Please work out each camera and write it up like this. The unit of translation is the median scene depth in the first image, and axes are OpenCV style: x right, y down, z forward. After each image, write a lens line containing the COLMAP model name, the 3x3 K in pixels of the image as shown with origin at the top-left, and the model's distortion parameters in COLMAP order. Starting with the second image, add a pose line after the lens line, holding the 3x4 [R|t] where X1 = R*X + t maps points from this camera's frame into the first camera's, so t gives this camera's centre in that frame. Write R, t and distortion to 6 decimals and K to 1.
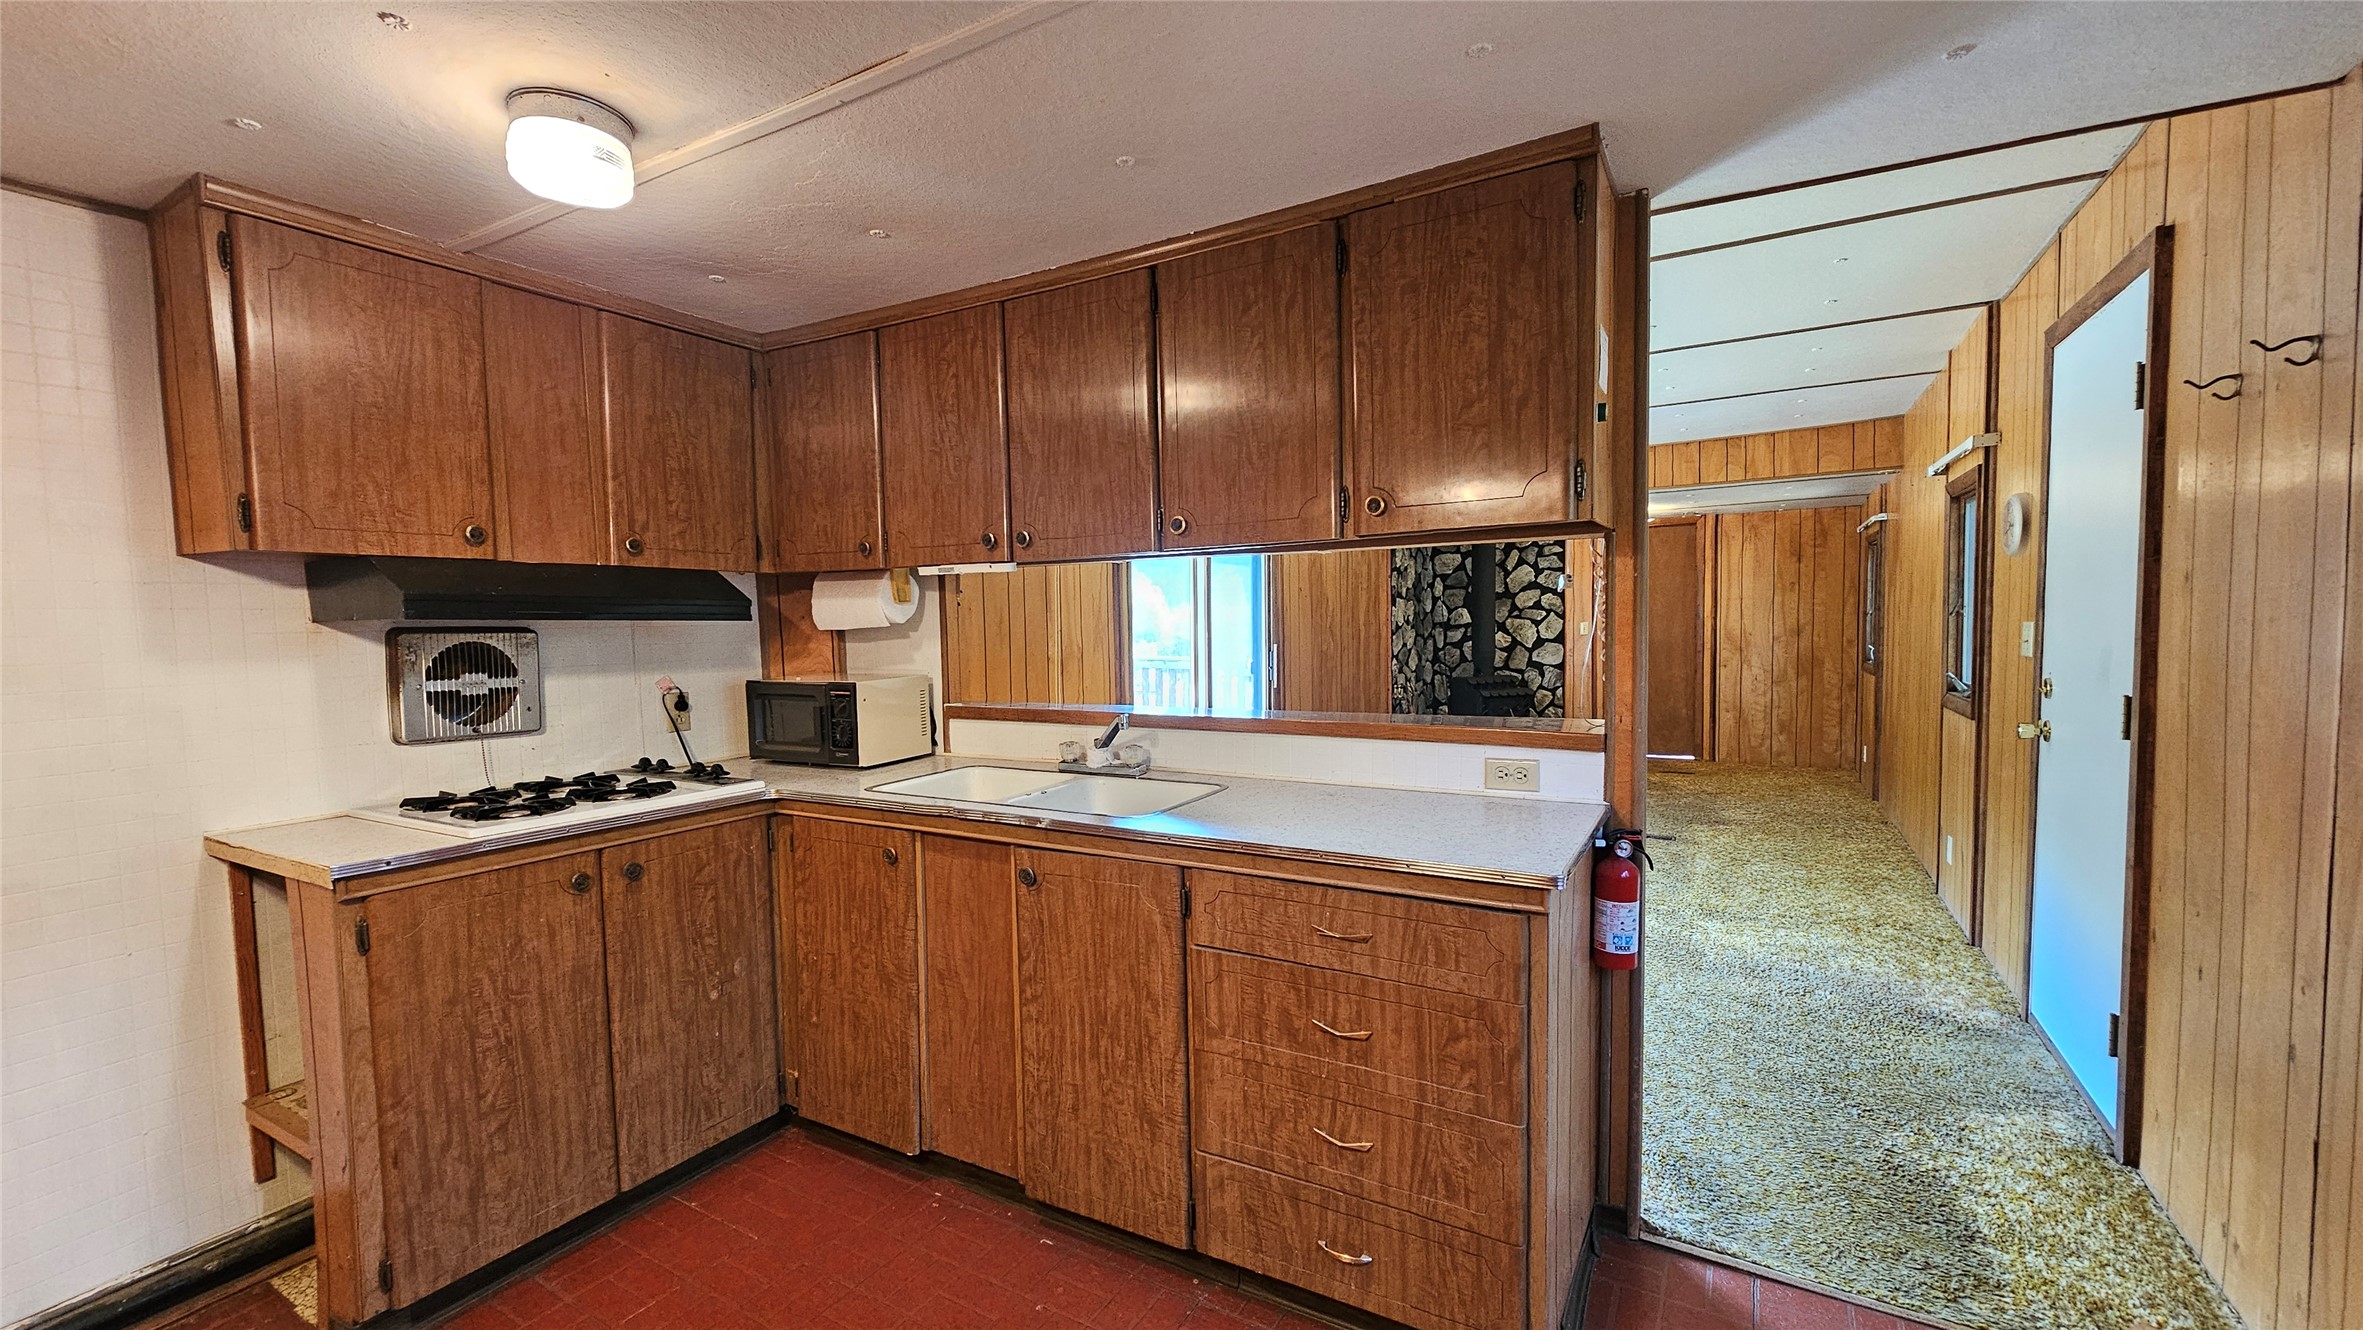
lens RADIAL K [[968.0, 0, 1184.7], [0, 968.0, 679.0], [0, 0, 1]] dist [-0.000574, -0.000087]
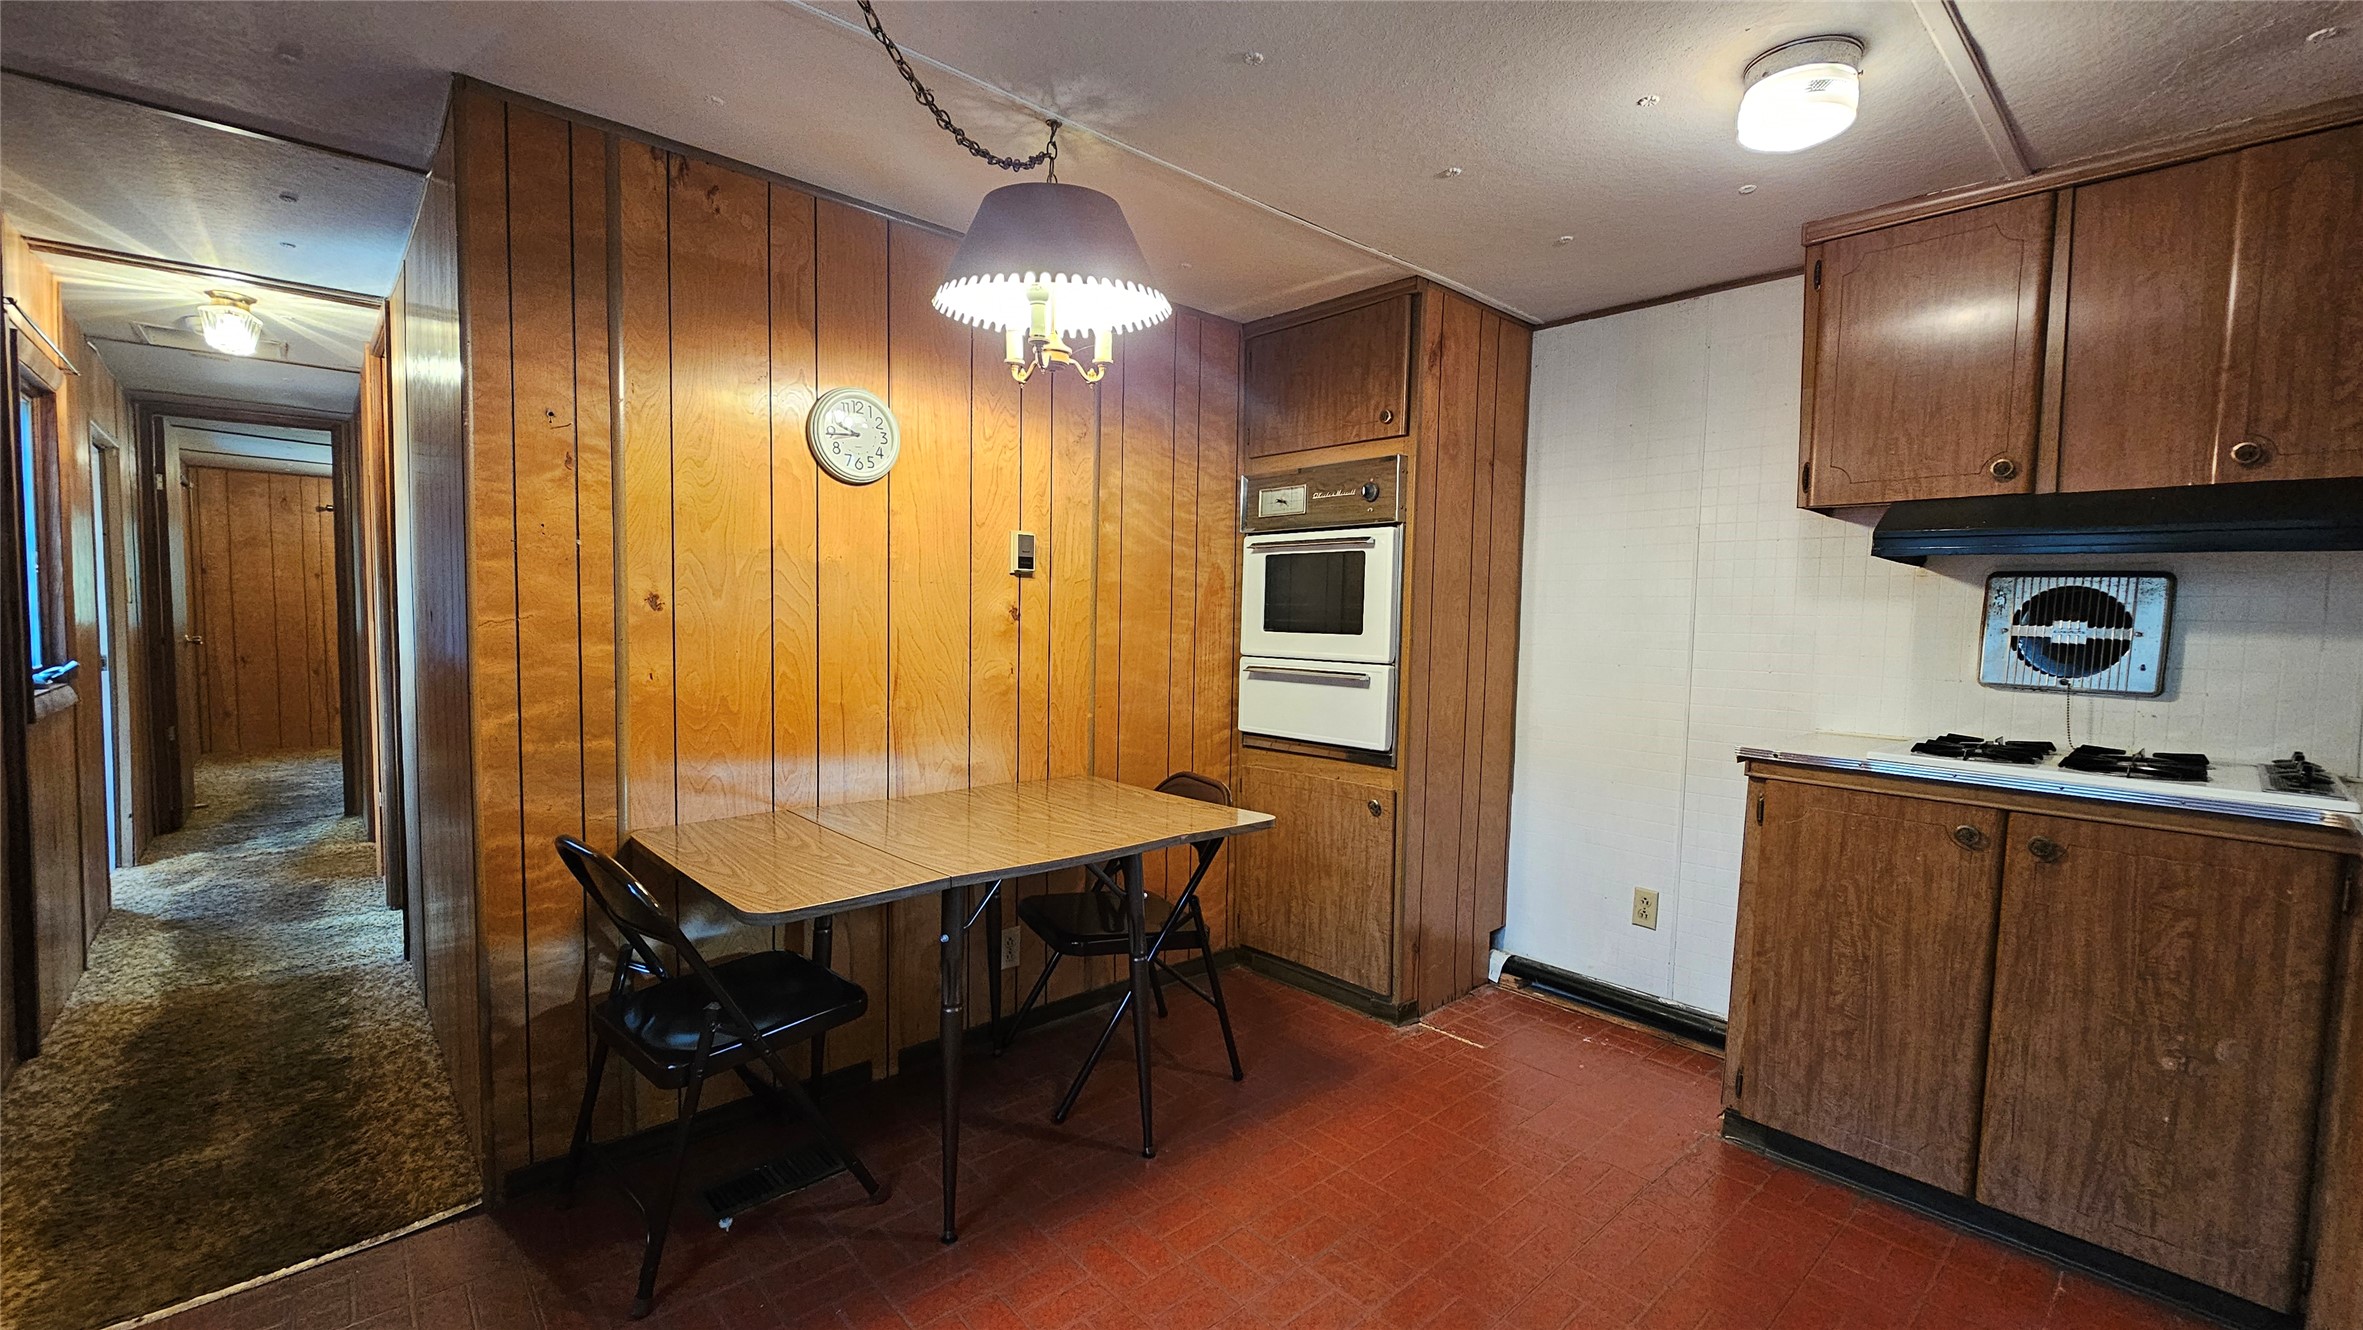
lens RADIAL K [[968.0, 0, 1184.7], [0, 968.0, 679.0], [0, 0, 1]] dist [-0.000574, -0.000087]
pose [[-0.297697, 0.070835, -0.952029, 0.423097], [-0.078594, 0.992040, 0.098388, 0.026399], [0.951420, 0.104114, -0.289760, 0.493387]]
